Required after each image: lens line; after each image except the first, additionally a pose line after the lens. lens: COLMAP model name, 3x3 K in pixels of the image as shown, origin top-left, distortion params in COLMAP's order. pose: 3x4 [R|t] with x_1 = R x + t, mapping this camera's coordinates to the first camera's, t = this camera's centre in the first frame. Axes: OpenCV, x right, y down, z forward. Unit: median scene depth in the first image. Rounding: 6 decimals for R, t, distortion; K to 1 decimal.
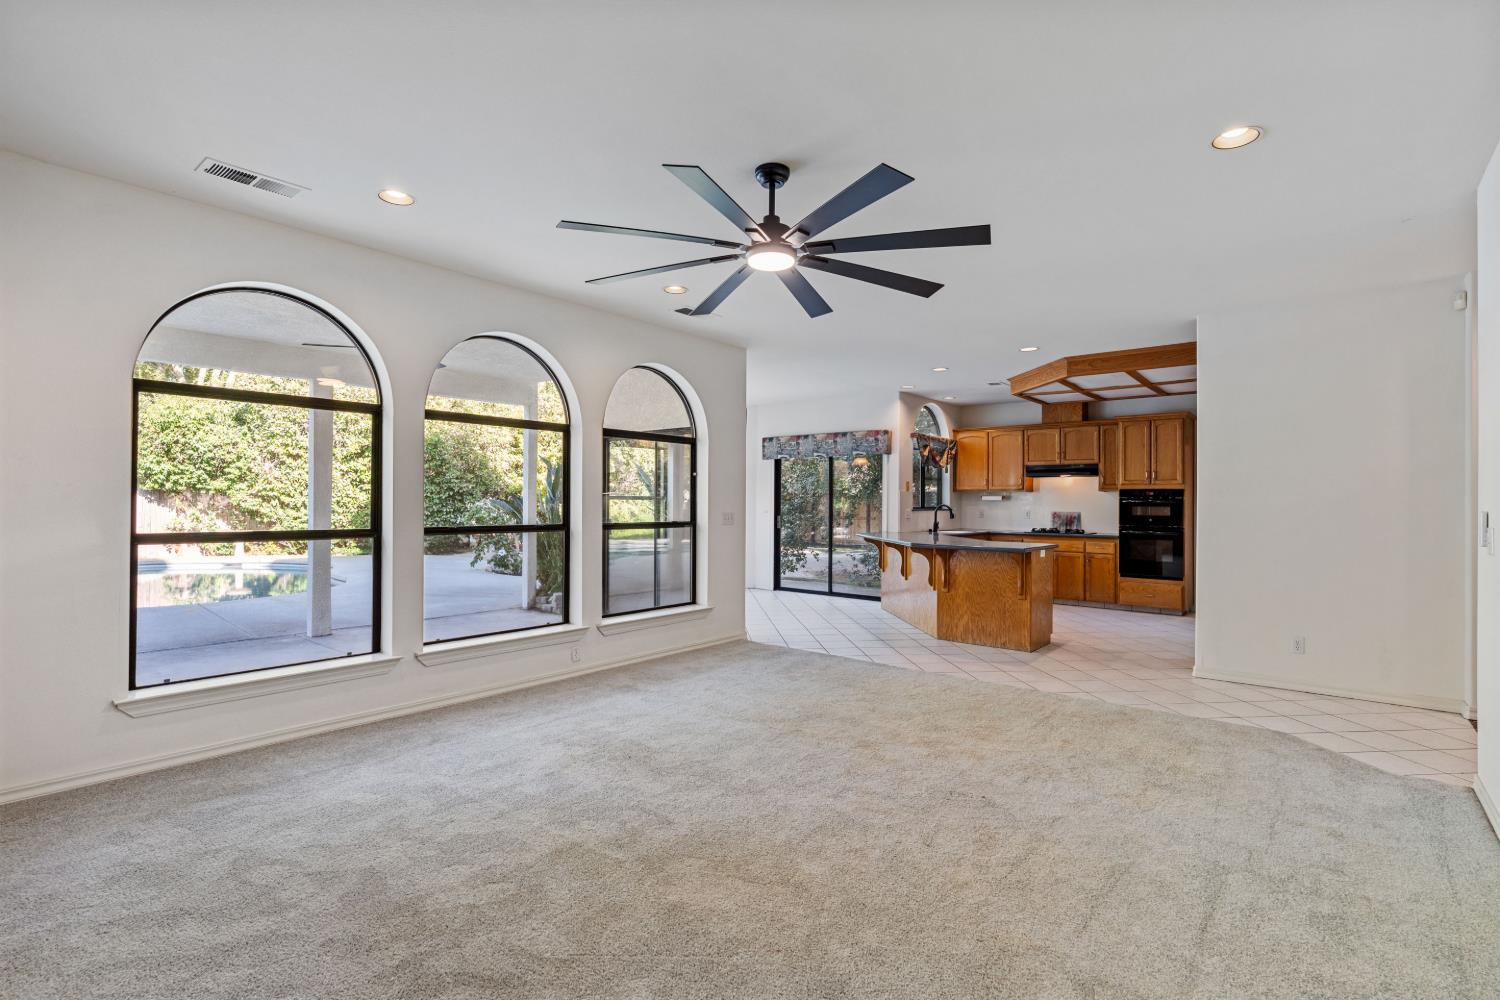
lens RADIAL K [[704.9, 0, 754.2], [0, 704.9, 501.2], [0, 0, 1]] dist [0.000090, 0.000016]
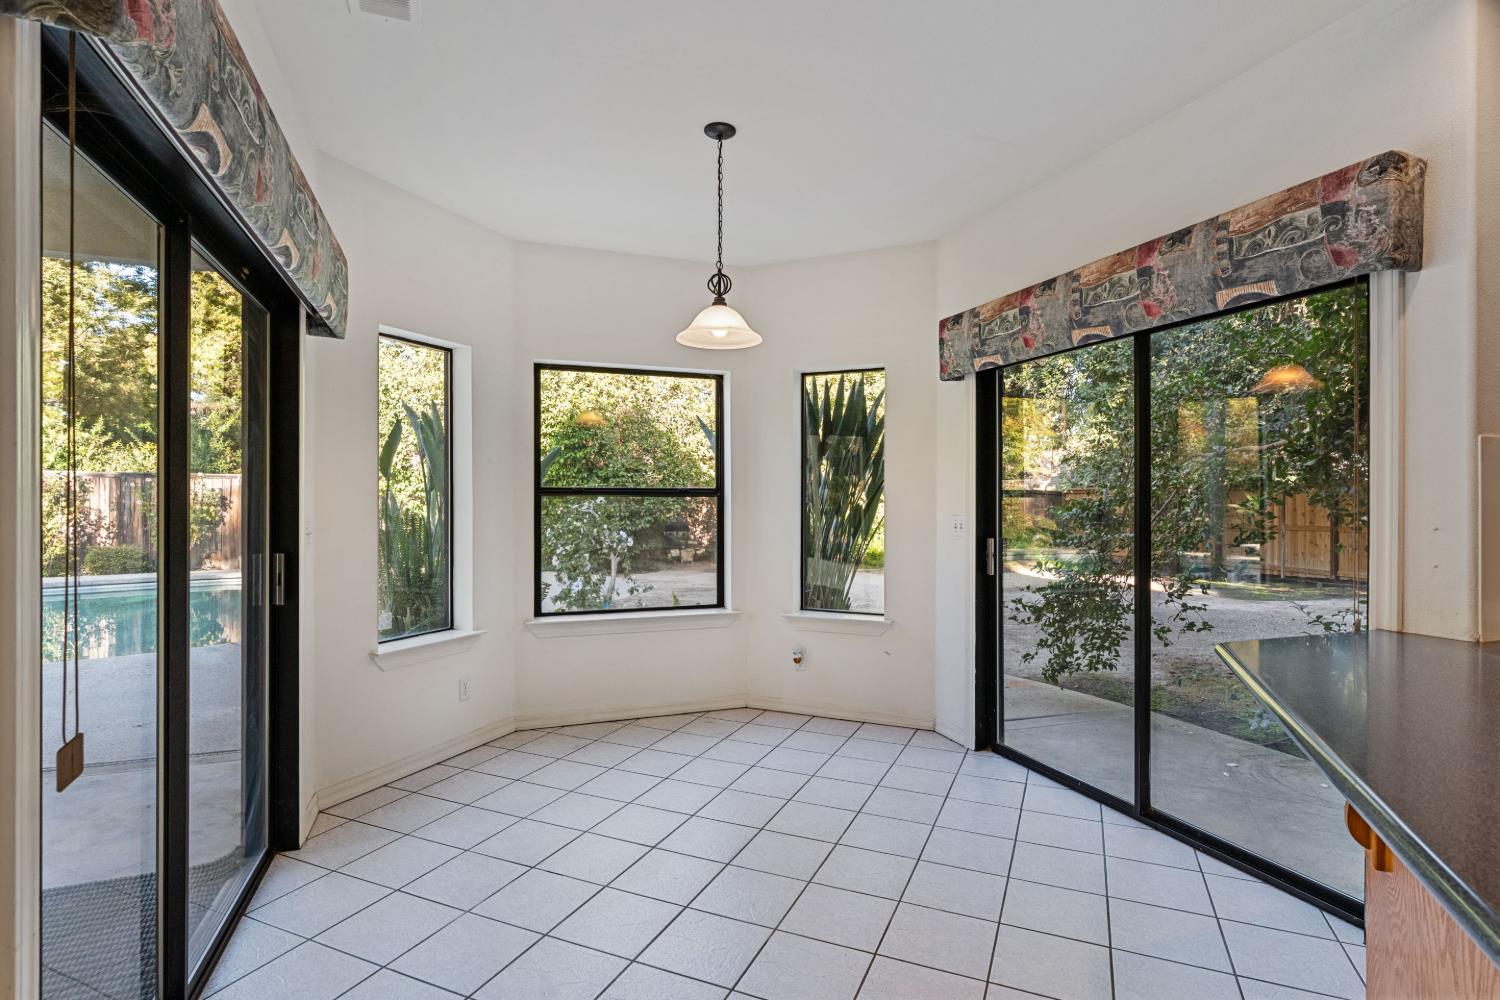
lens RADIAL K [[740.4, 0, 748.2], [0, 740.4, 502.6], [0, 0, 1]] dist [-0.001675, -0.000400]
pose [[0.866995, -0.006234, -0.498278, 0.127172], [0.007664, 0.999970, 0.000826, 0.001891], [0.498258, -0.004535, 0.867017, 0.696348]]
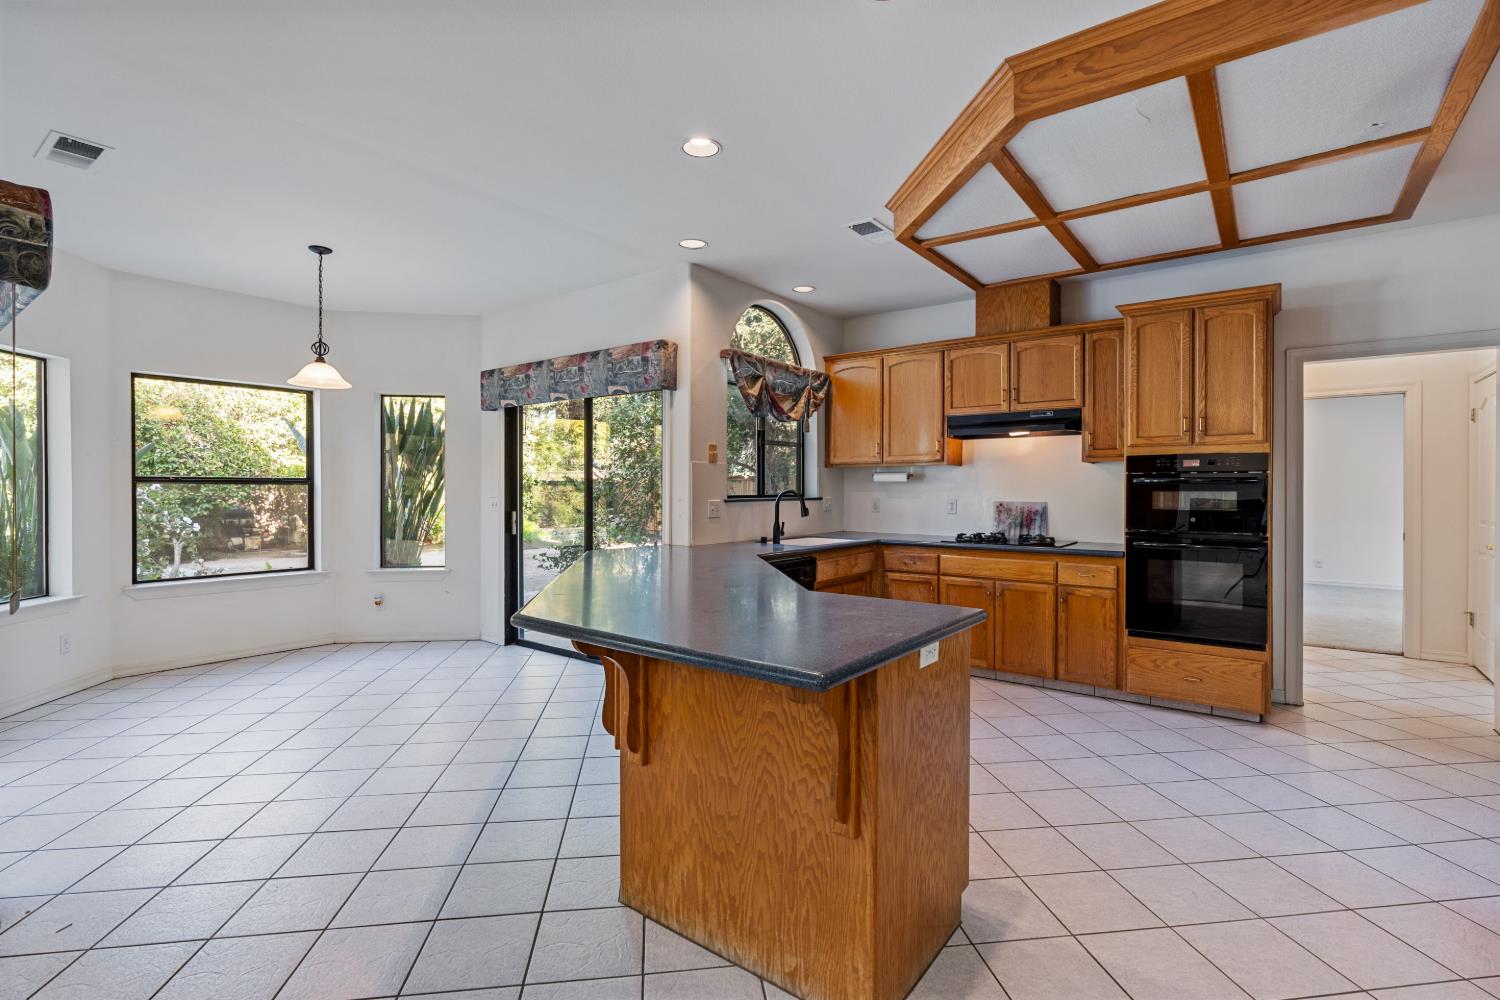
lens RADIAL K [[696.2, 0, 750.0], [0, 696.2, 494.0], [0, 0, 1]] dist [-0.003485, -0.000142]
pose [[0.999369, -0.006197, 0.034977, 0.226386], [0.005841, 0.999930, 0.010279, 0.002521], [-0.035038, -0.010068, 0.999335, 0.496100]]
